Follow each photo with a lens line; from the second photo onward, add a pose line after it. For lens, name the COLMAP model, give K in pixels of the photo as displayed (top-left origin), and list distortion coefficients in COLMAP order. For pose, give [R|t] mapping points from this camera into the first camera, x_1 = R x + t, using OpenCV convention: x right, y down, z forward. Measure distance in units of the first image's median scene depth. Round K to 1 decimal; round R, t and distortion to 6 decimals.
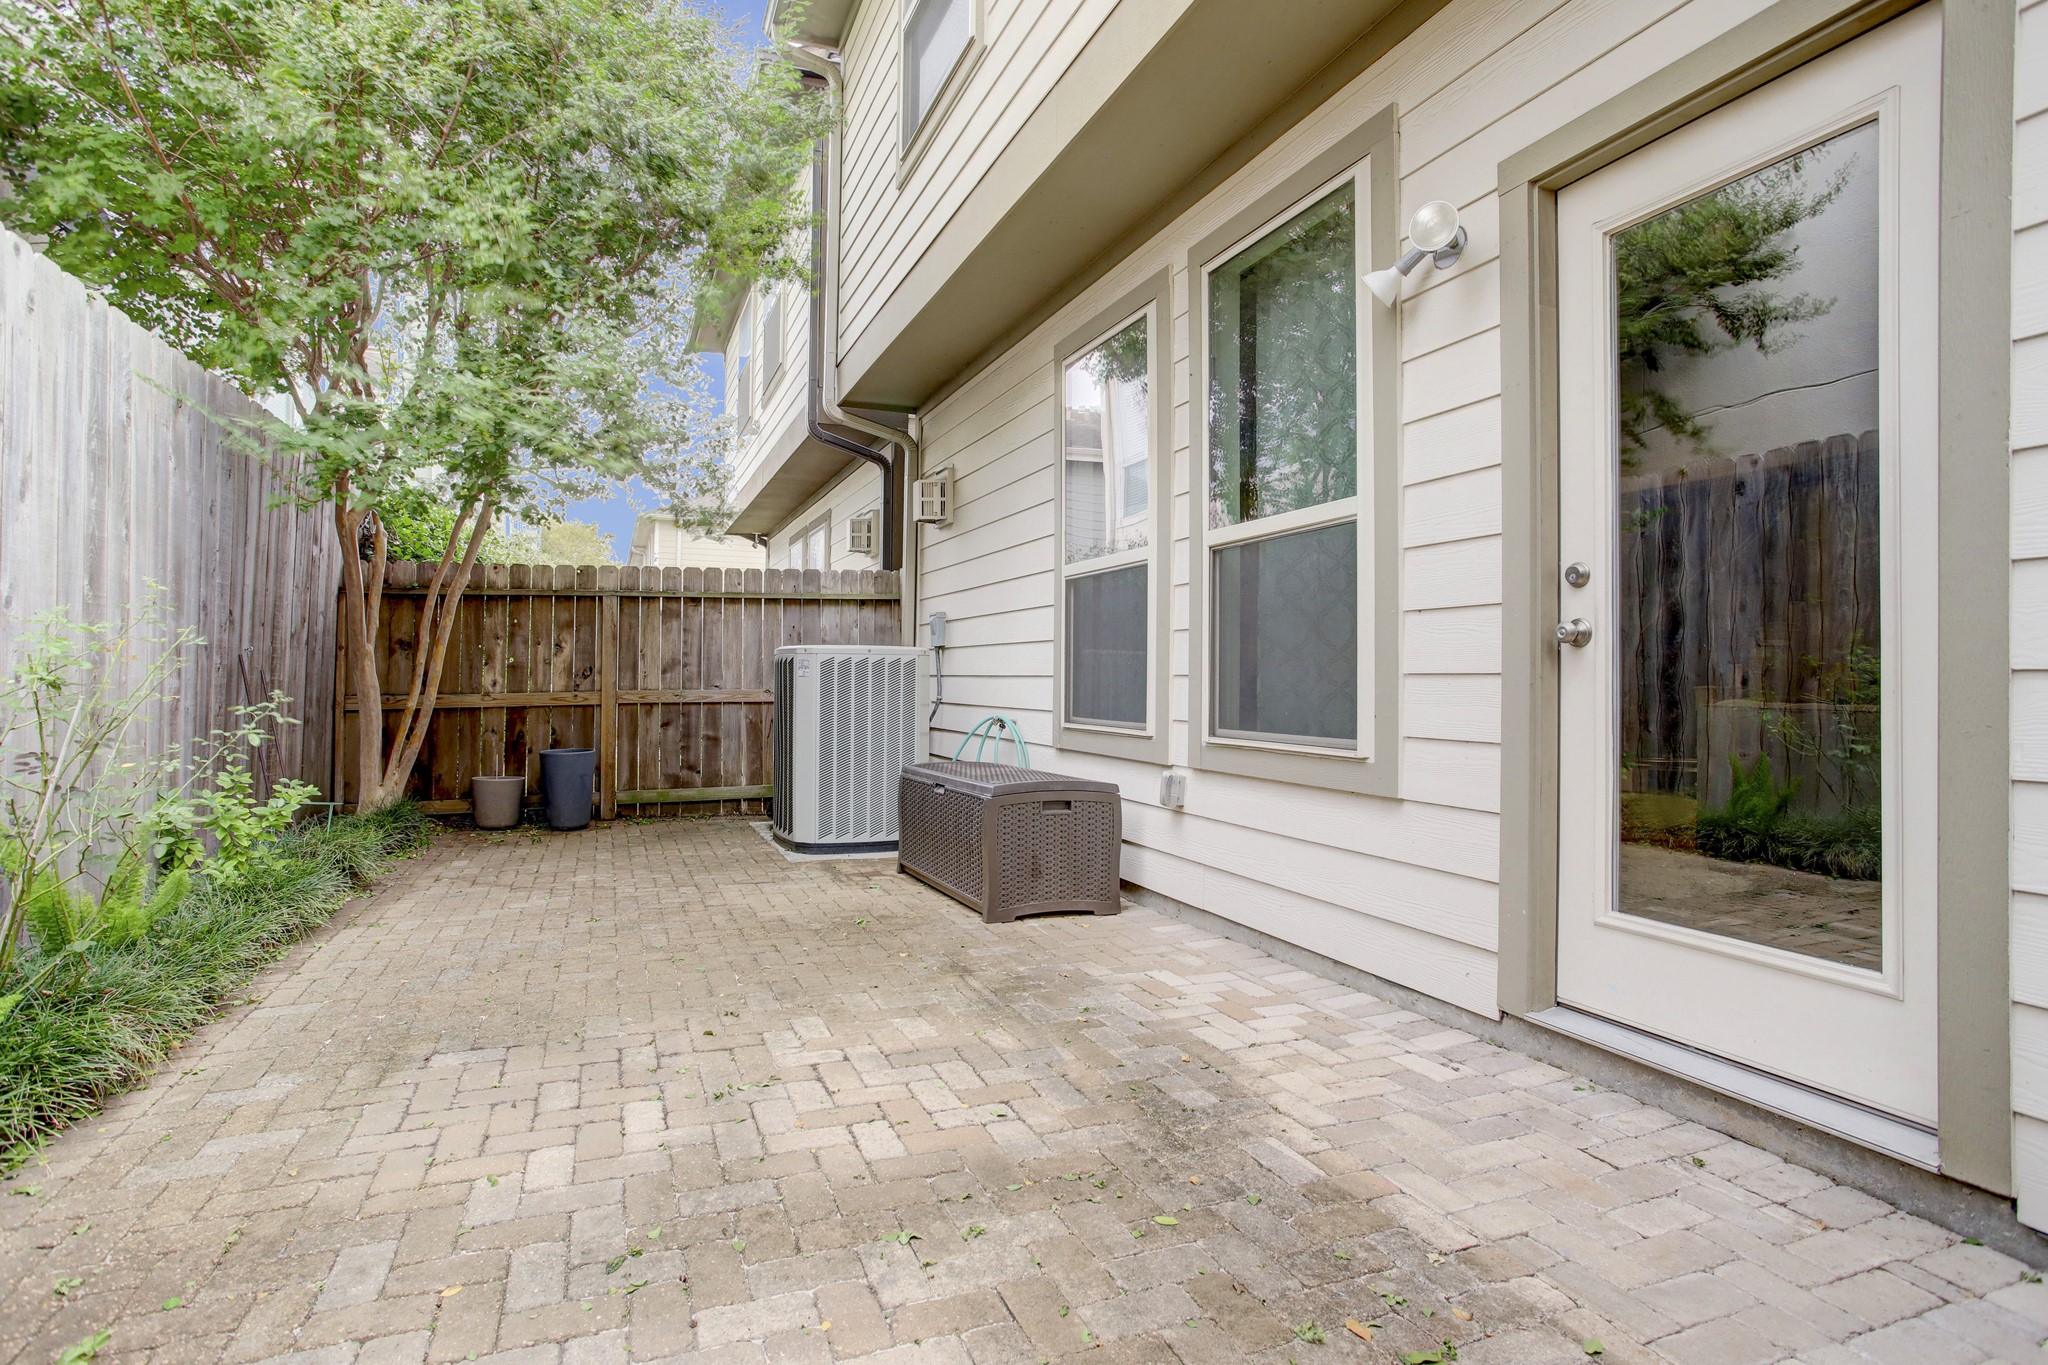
lens RADIAL K [[991.8, 0, 1024.0], [0, 991.8, 682.5], [0, 0, 1]] dist [-0.039651, -0.000085]
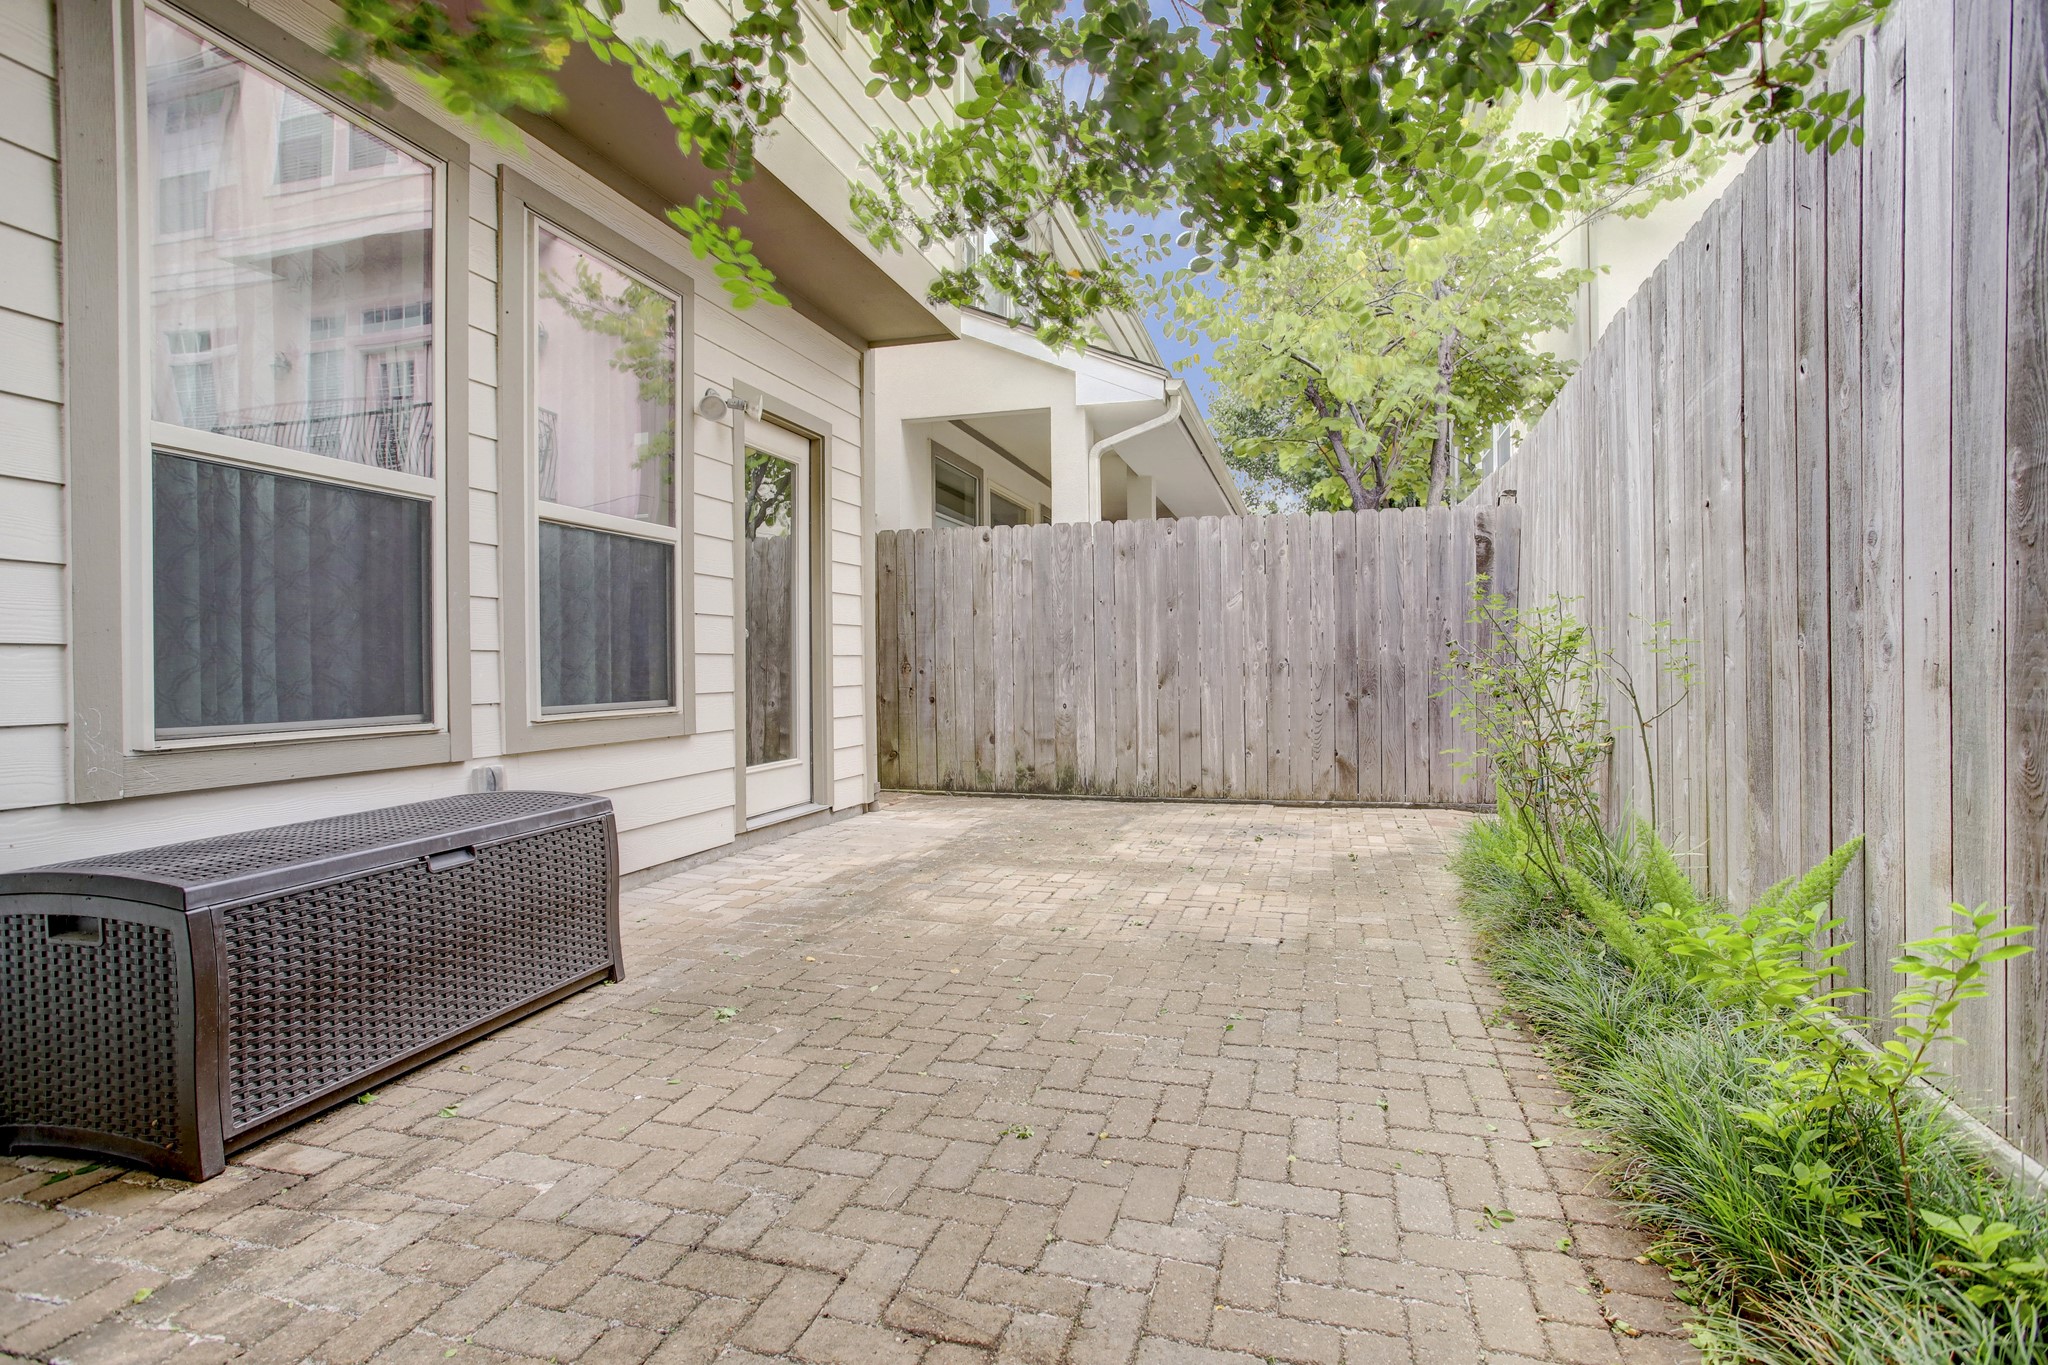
lens RADIAL K [[991.8, 0, 1024.0], [0, 991.8, 682.5], [0, 0, 1]] dist [-0.039651, -0.000085]
pose [[-0.774452, -0.014742, 0.632461, -0.956545], [0.001377, 0.999687, 0.024988, -0.001600], [-0.632631, 0.020223, -0.774189, 1.798054]]
